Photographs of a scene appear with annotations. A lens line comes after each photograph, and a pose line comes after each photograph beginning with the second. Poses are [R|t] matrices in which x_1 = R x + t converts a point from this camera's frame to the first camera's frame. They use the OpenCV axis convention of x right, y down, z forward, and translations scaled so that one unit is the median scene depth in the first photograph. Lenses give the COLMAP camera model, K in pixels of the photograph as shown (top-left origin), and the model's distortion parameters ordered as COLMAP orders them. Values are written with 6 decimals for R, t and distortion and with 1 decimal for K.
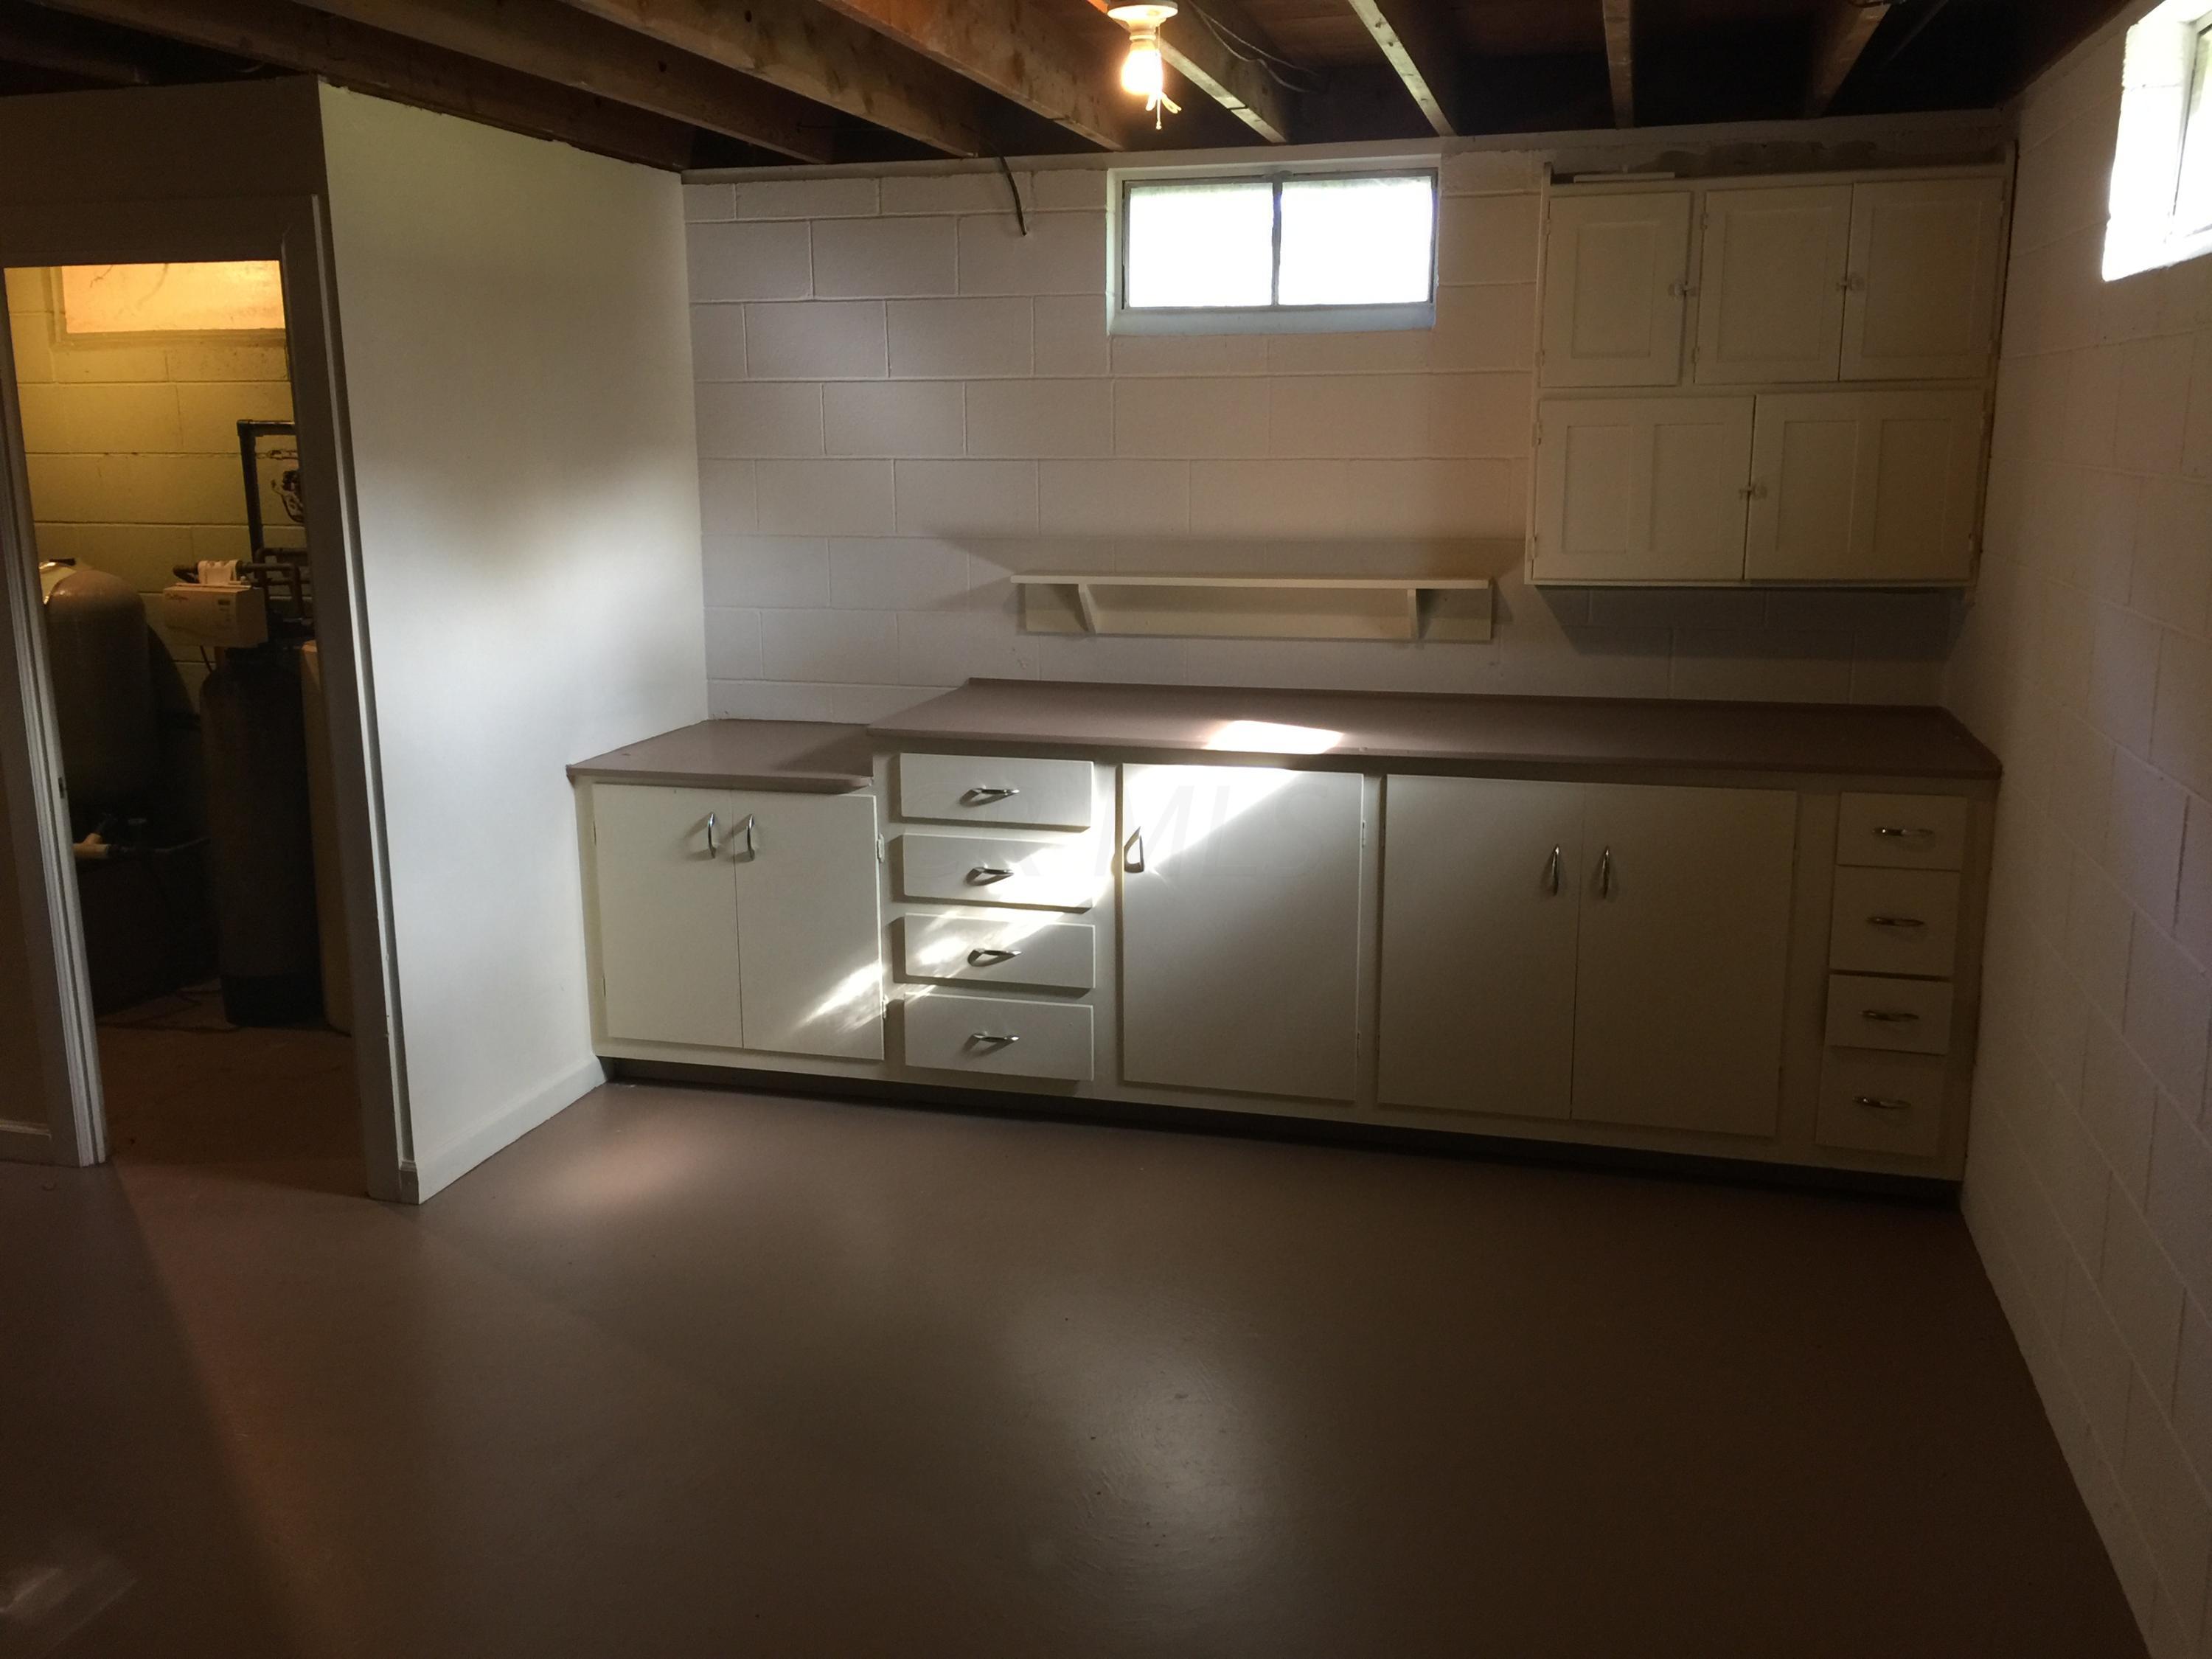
lens RADIAL K [[1861.7, 0, 1110.7], [0, 1861.7, 821.0], [0, 0, 1]] dist [0.080178, -0.088678]
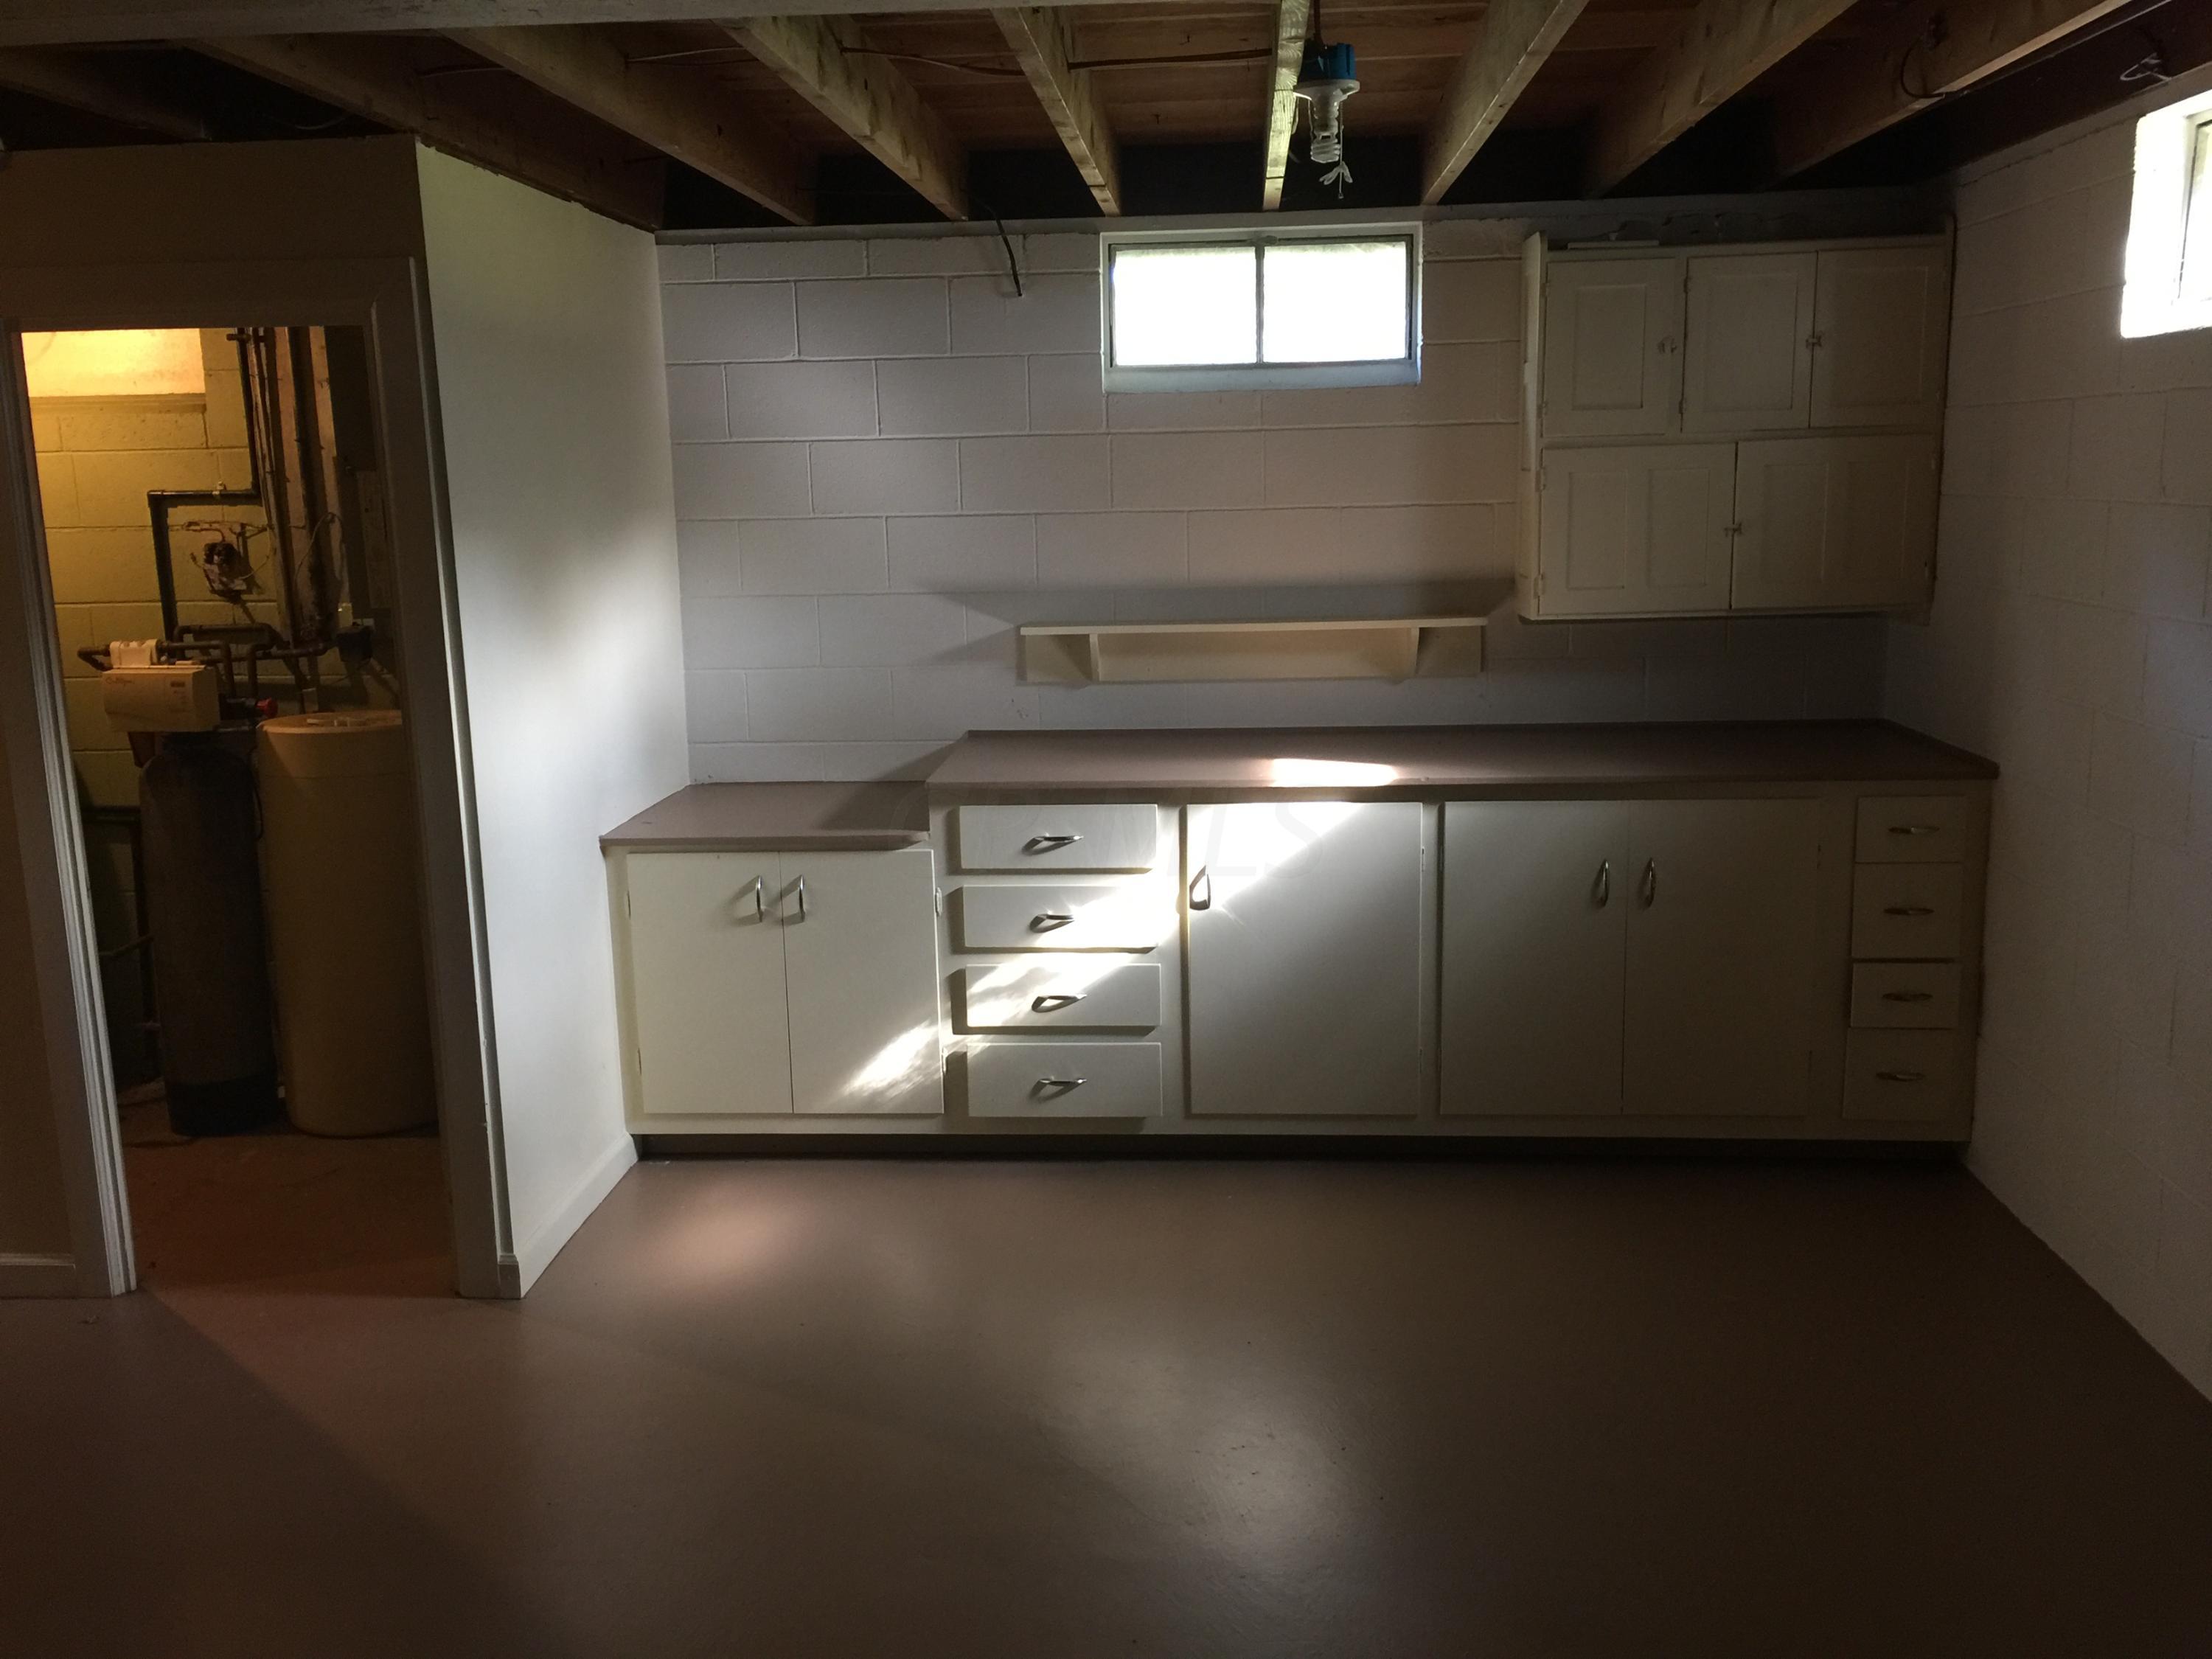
lens RADIAL K [[1856.1, 0, 1106.0], [0, 1856.1, 829.5], [0, 0, 1]] dist [0.072950, -0.077872]
pose [[0.981430, -0.052140, 0.184597, -0.214224], [0.056263, 0.998268, -0.017167, -0.001936], [-0.183382, 0.027234, 0.982664, -0.001603]]
